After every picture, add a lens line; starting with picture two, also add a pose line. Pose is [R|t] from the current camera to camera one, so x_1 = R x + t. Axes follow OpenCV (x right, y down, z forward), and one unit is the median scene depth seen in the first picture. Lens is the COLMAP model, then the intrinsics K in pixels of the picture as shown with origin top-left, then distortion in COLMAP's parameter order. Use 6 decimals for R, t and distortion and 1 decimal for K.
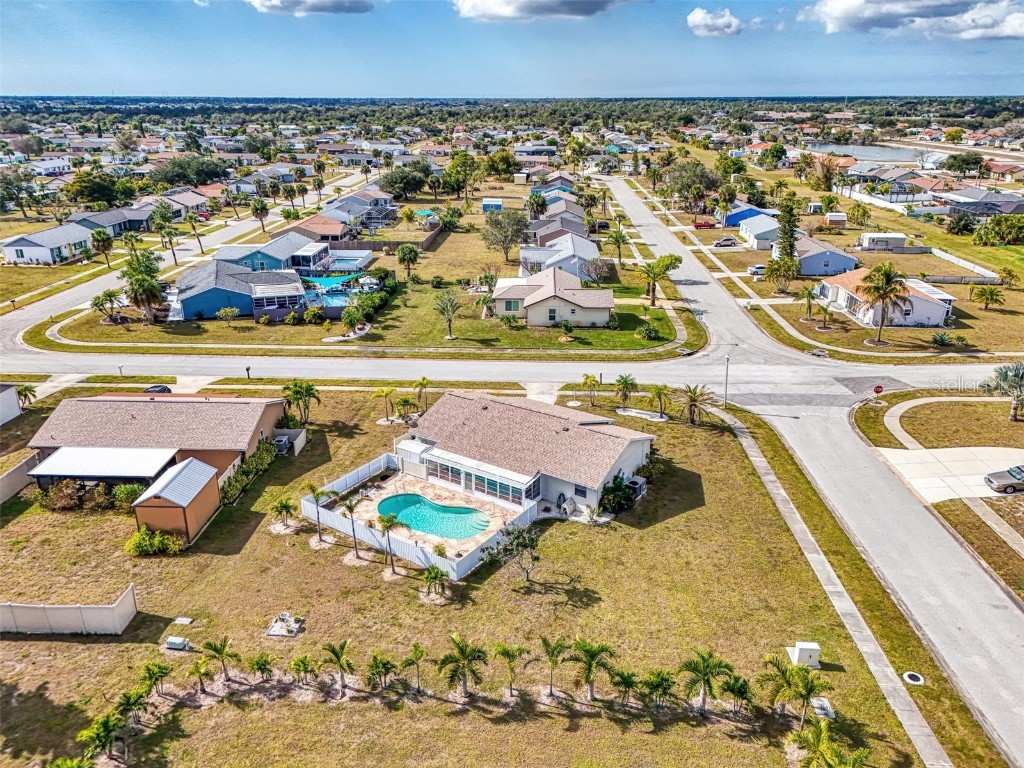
lens RADIAL K [[744.7, 0, 512.0], [0, 744.7, 384.0], [0, 0, 1]] dist [0.073194, -0.071072]
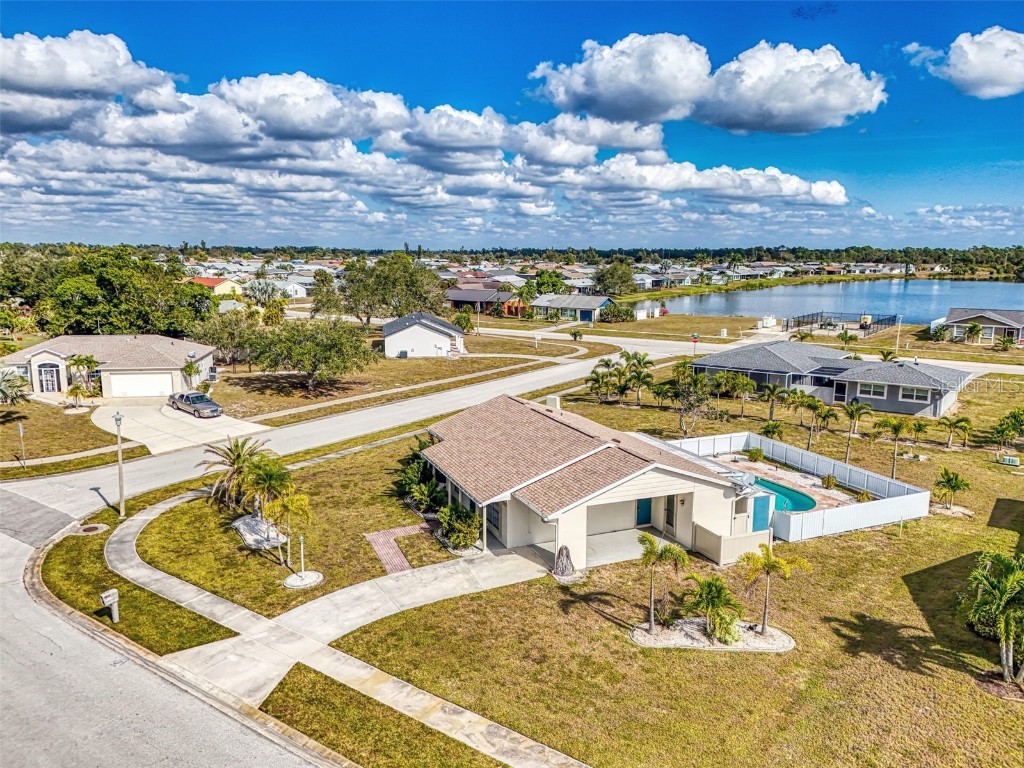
lens RADIAL K [[776.1, 0, 504.6], [0, 776.1, 384.4], [0, 0, 1]] dist [0.074217, -0.074131]
pose [[-0.828039, -0.099054, 0.551851, -0.336862], [0.192979, 0.873778, 0.446398, -0.337885], [-0.526412, 0.476131, -0.704407, 1.632935]]
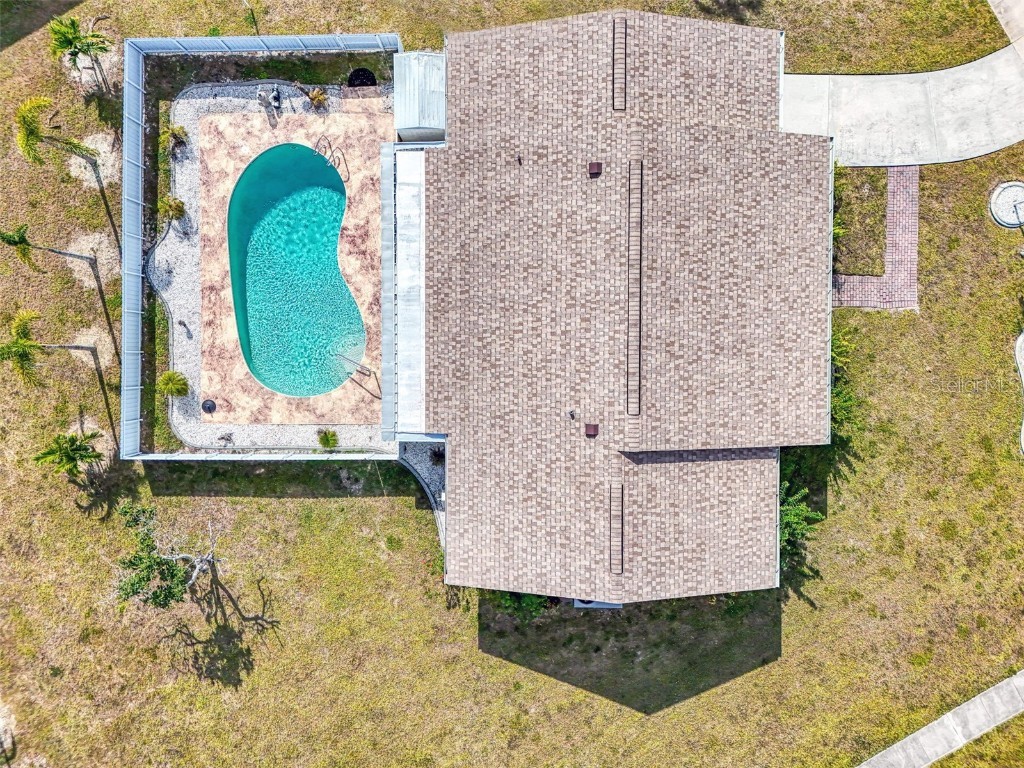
lens RADIAL K [[765.6, 0, 508.6], [0, 765.6, 359.0], [0, 0, 1]] dist [0.020859, -0.001509]
pose [[0.553364, 0.832936, 0.002380, 0.016716], [-0.282320, 0.184871, 0.941338, -0.319828], [0.783635, -0.521575, 0.337456, 0.886551]]
